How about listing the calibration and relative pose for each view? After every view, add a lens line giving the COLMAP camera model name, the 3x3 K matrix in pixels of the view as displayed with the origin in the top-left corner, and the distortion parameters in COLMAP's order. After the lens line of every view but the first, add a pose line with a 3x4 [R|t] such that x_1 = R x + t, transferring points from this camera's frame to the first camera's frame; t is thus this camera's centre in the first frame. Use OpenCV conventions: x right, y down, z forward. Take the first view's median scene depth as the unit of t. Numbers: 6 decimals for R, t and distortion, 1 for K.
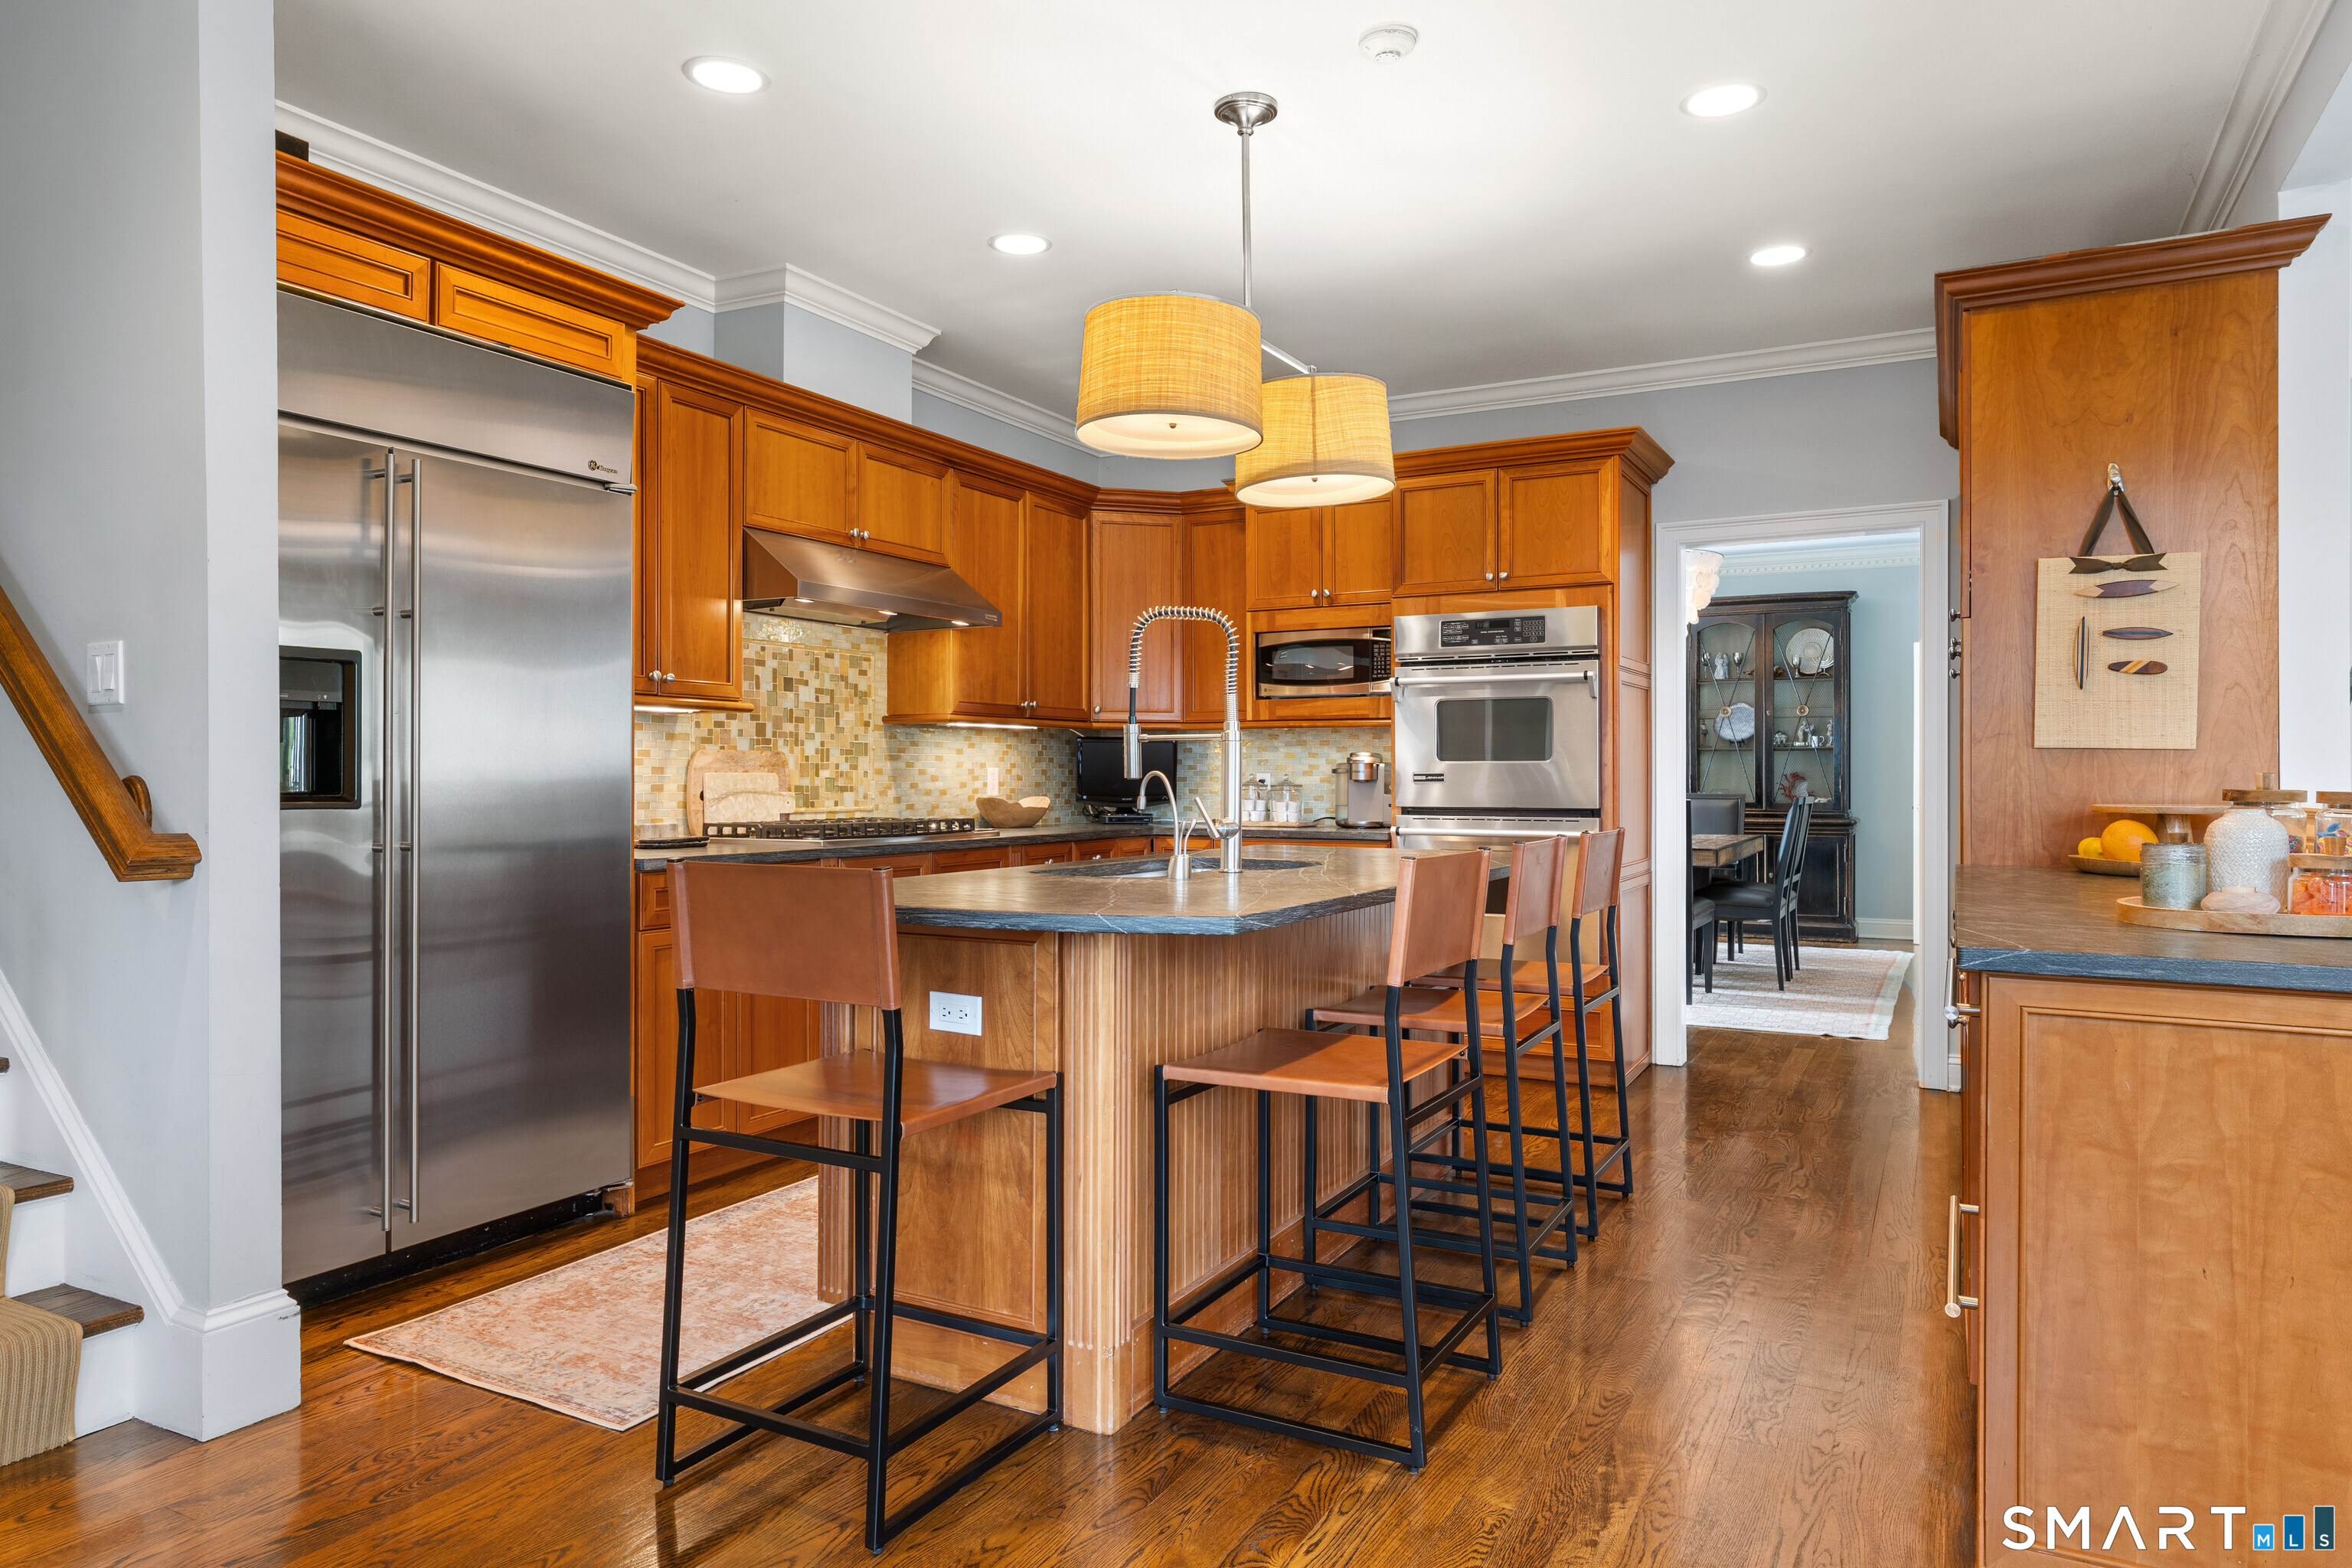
lens RADIAL K [[1463.2, 0, 1168.1], [0, 1463.2, 772.0], [0, 0, 1]] dist [0.002588, 0.001759]
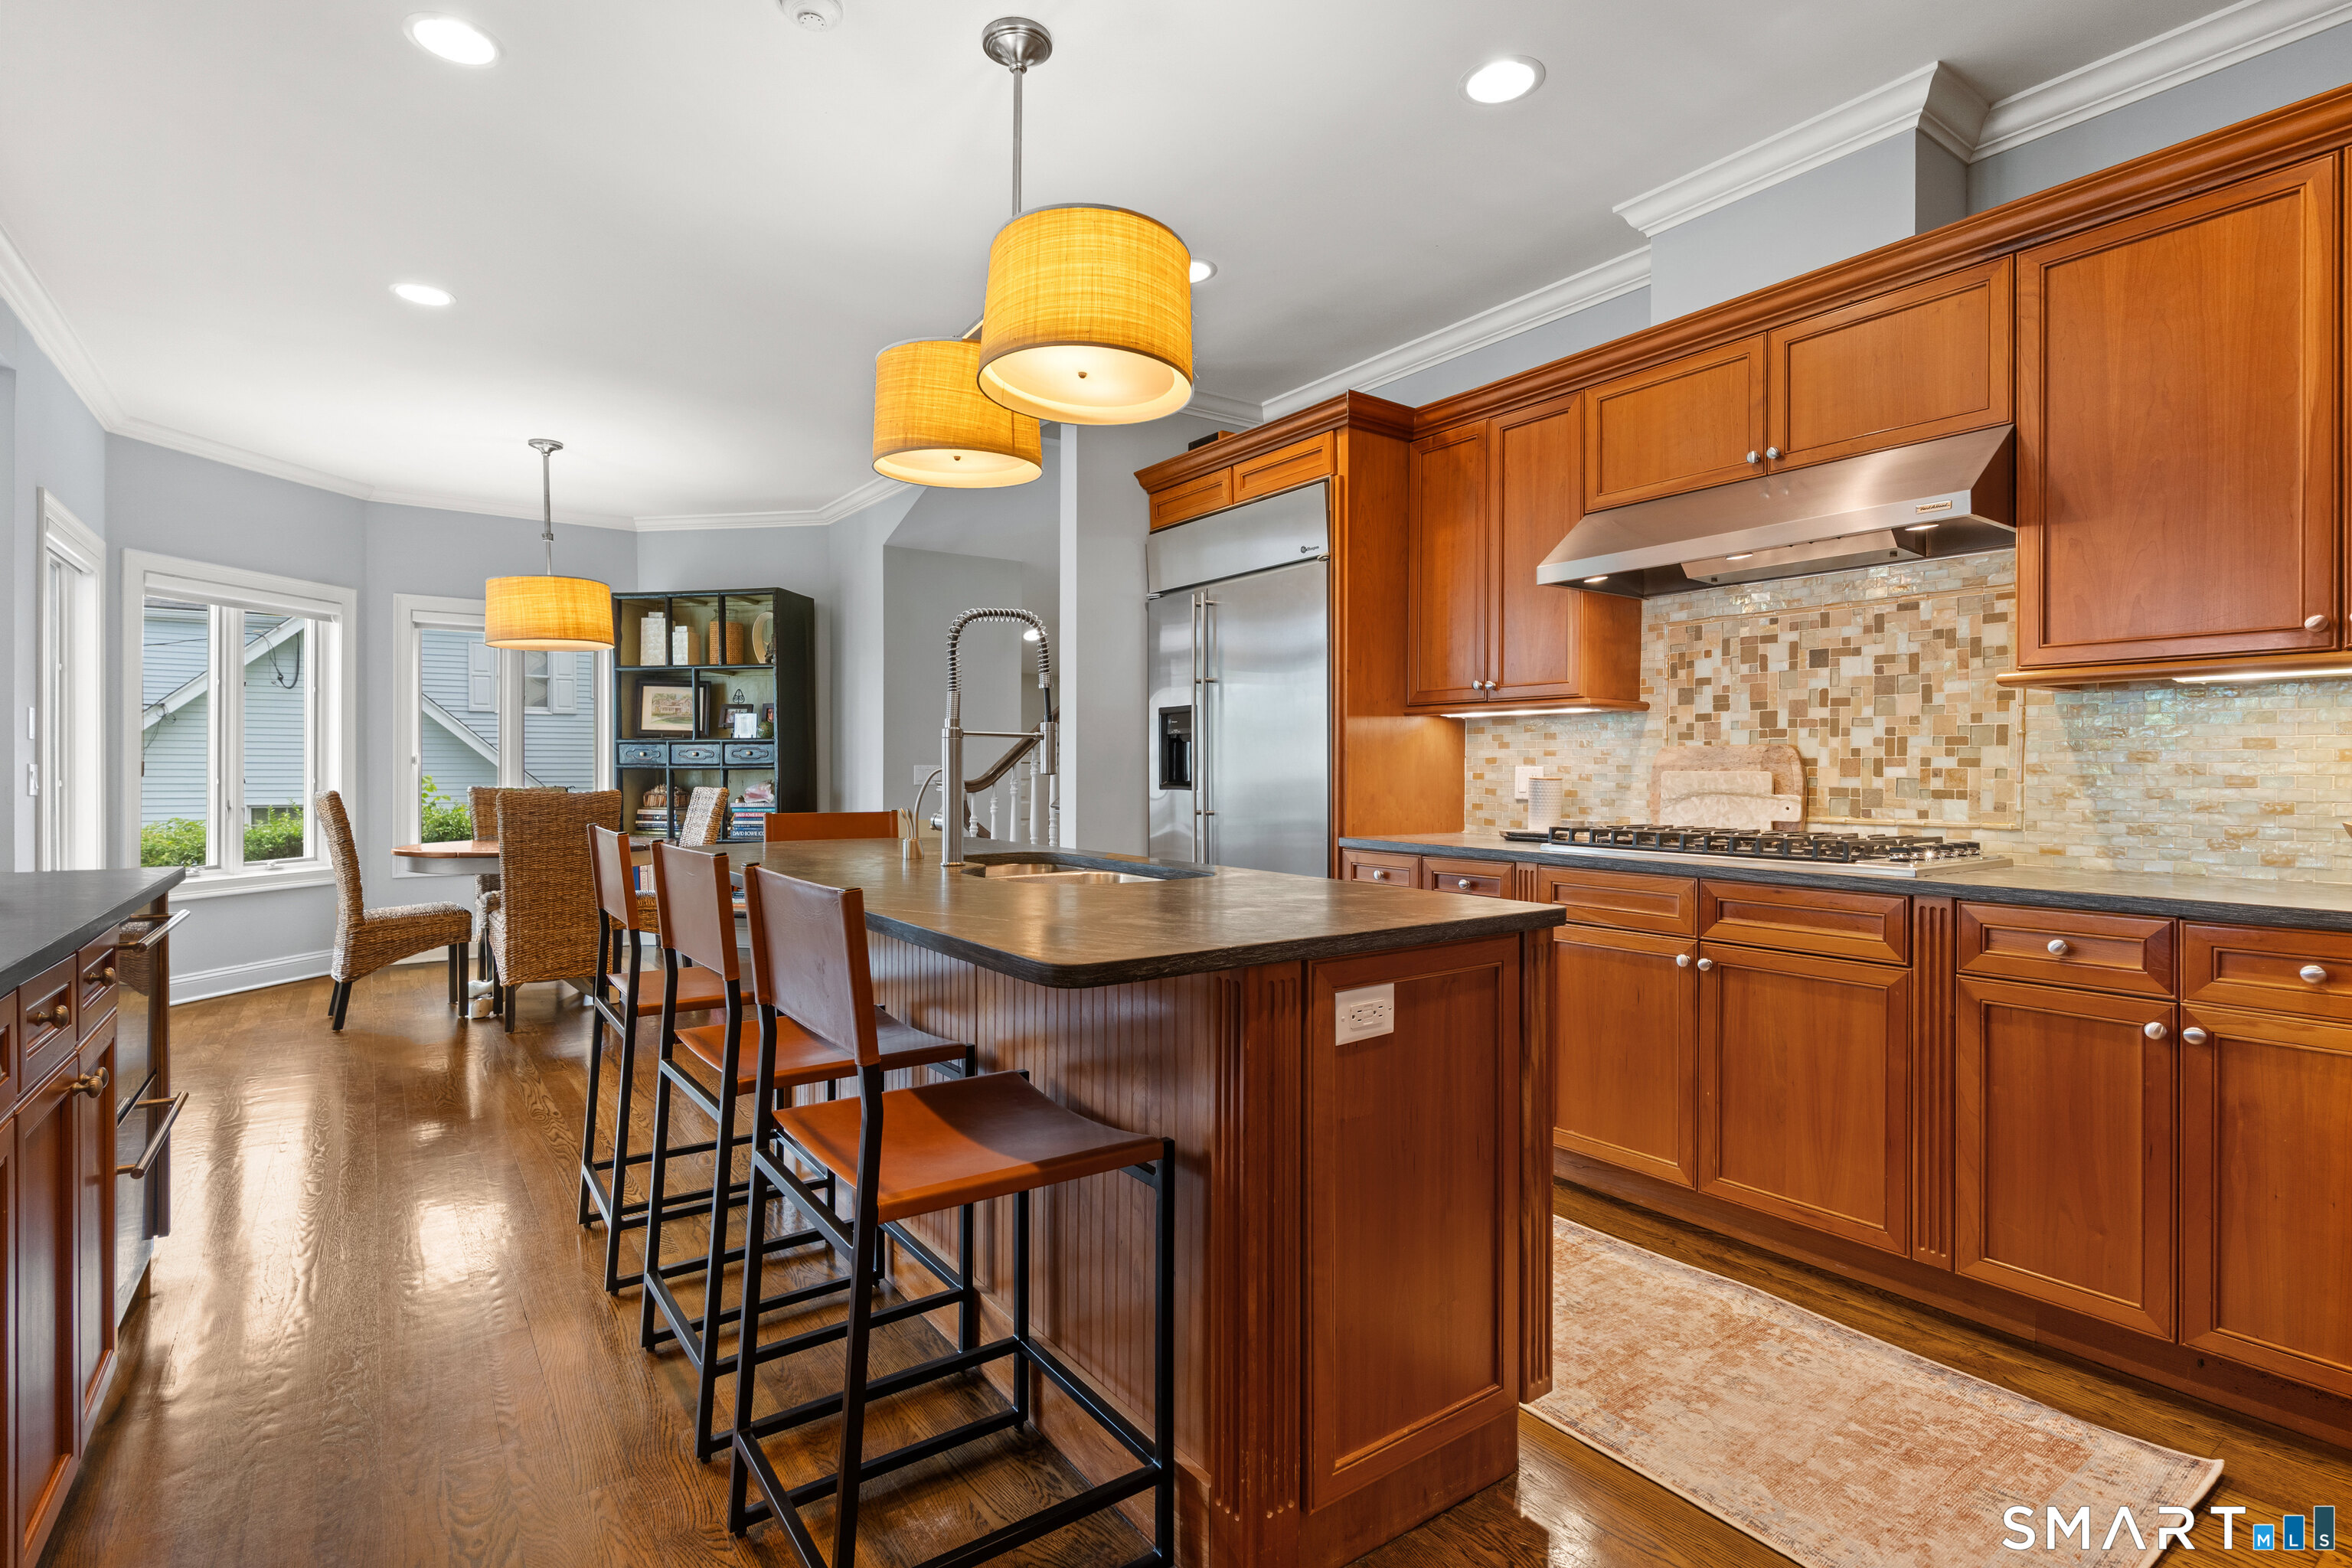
lens RADIAL K [[1129.7, 0, 1160.3], [0, 1129.7, 806.0], [0, 0, 1]] dist [0.002243, 0.000244]
pose [[-0.453789, 0.024746, -0.890766, 0.450340], [-0.000271, 0.999610, 0.027908, 0.002562], [0.891109, 0.012906, -0.453605, 0.977201]]
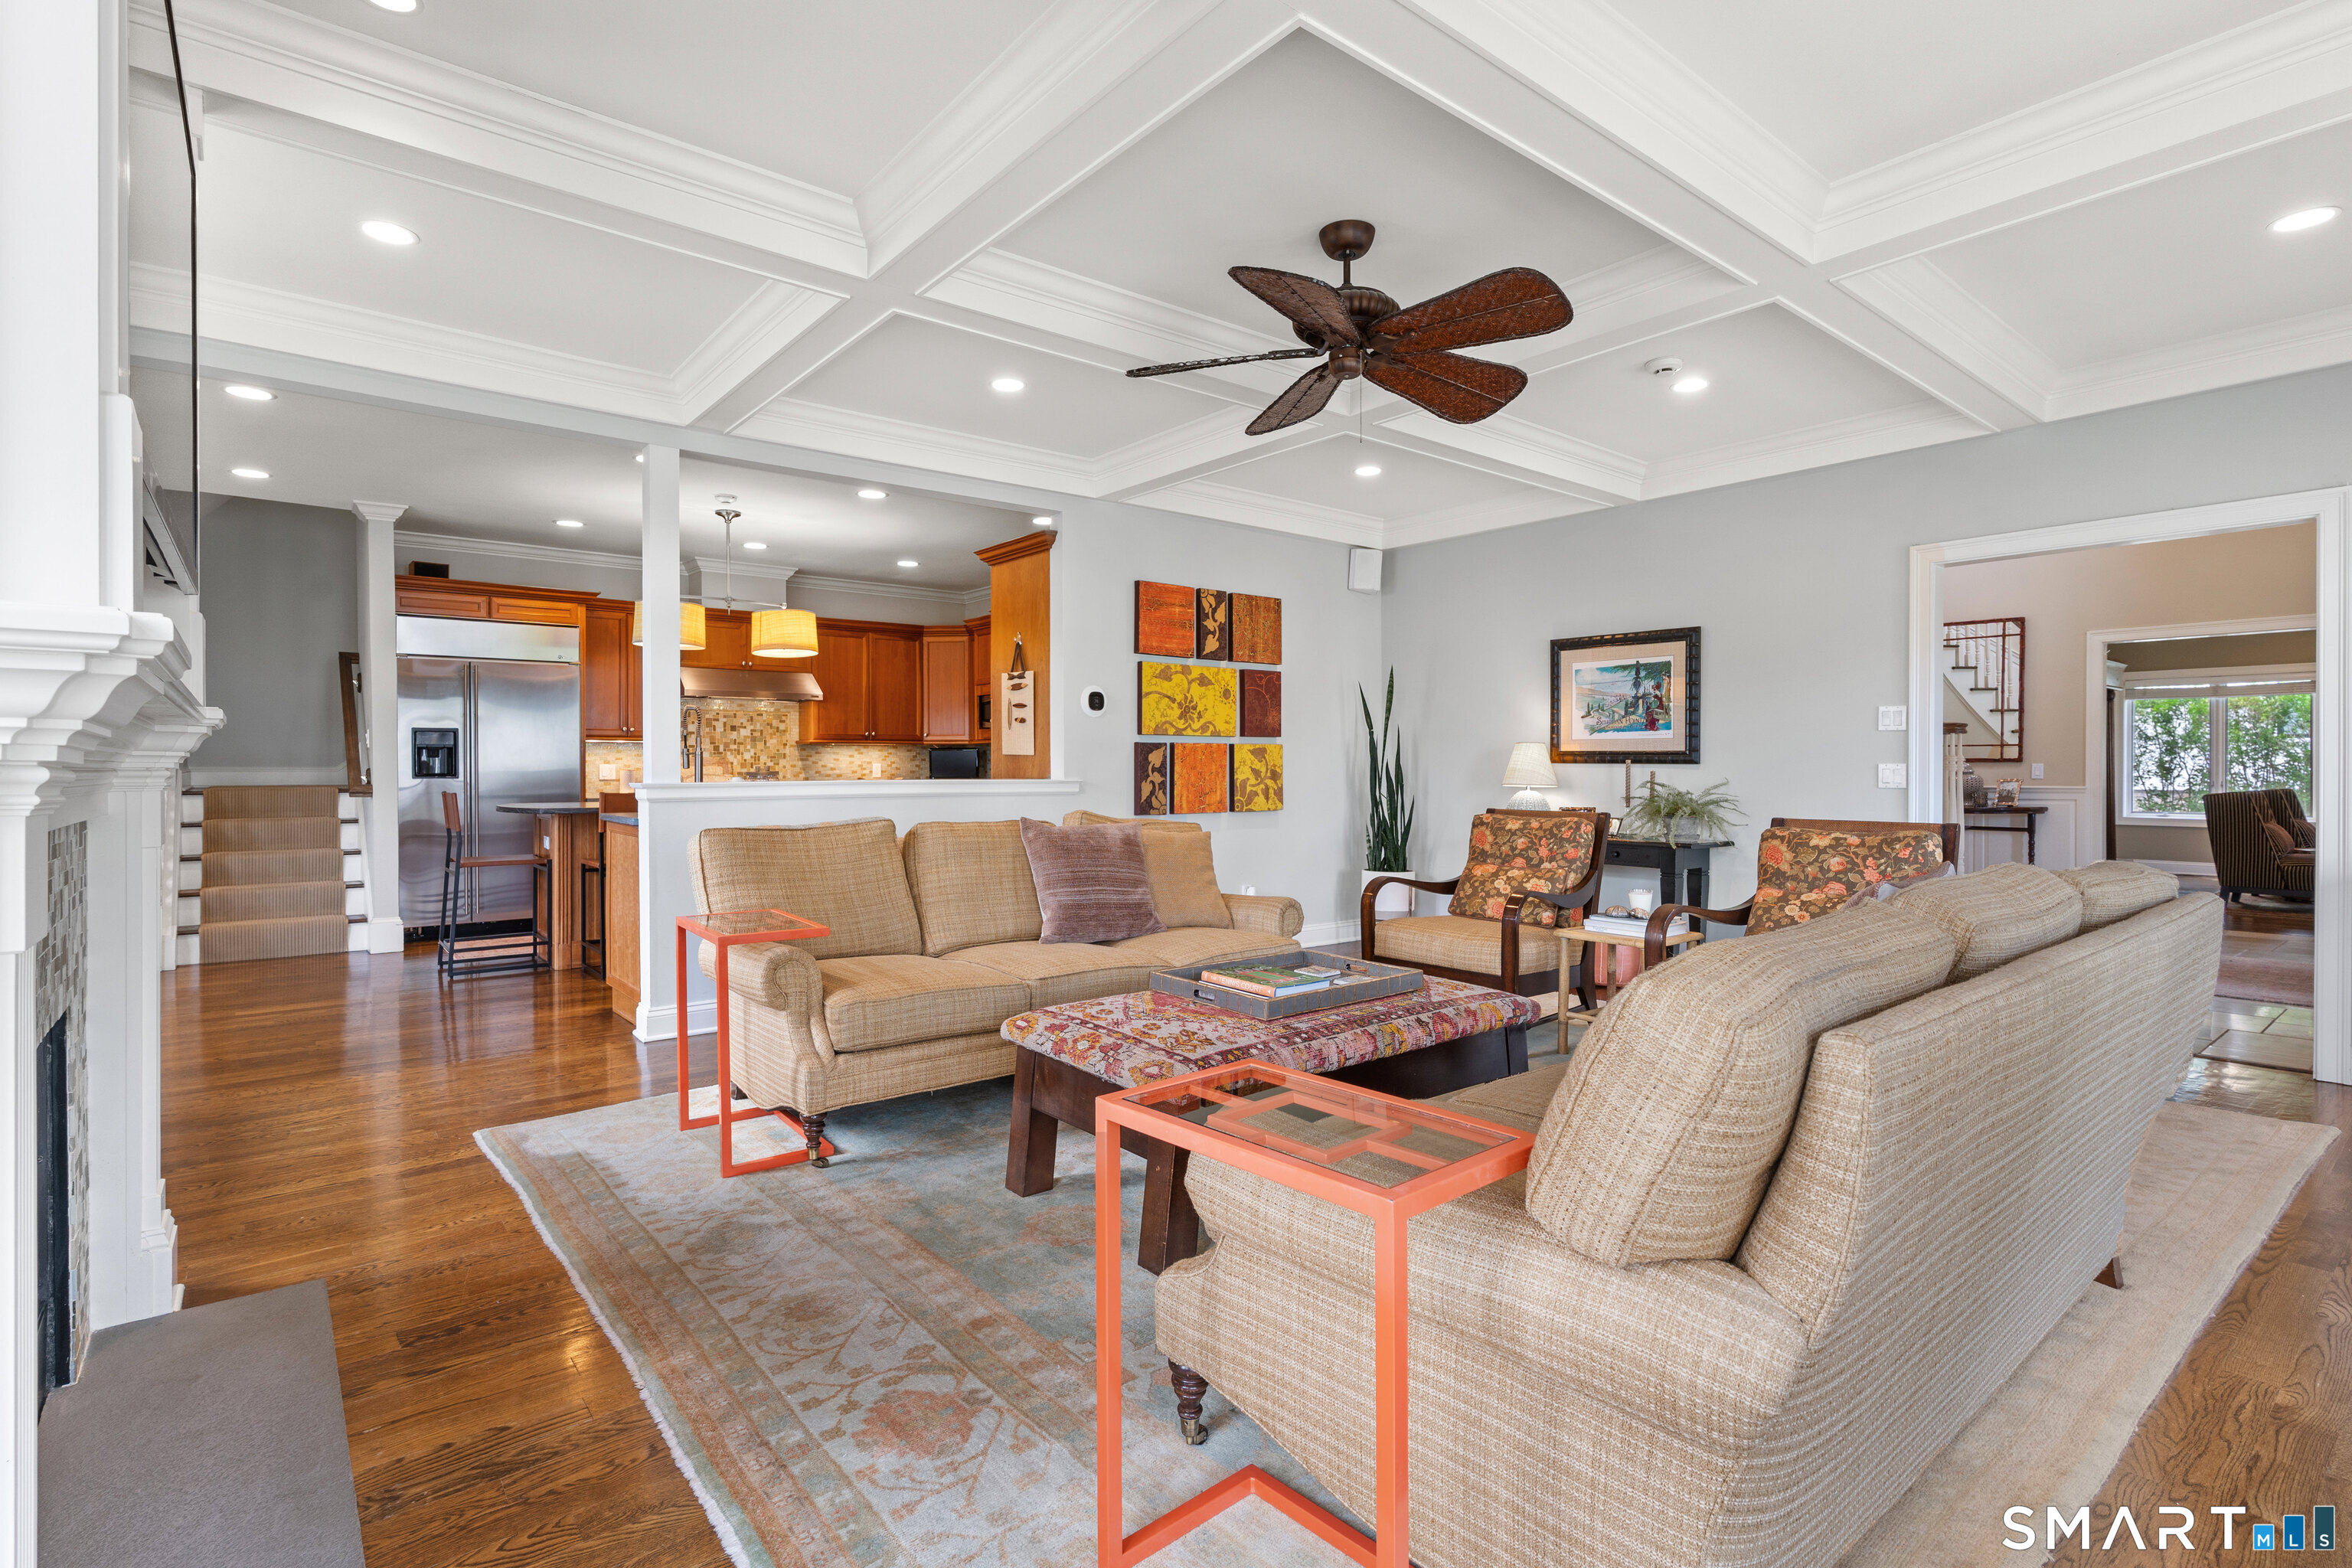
lens RADIAL K [[1123.4, 0, 1157.6], [0, 1123.4, 773.2], [0, 0, 1]] dist [0.001650, -0.000033]
pose [[0.919337, 0.000863, -0.393470, 1.075806], [0.002117, 0.999972, 0.007141, -0.000128], [0.393465, -0.007398, 0.919310, -0.377848]]
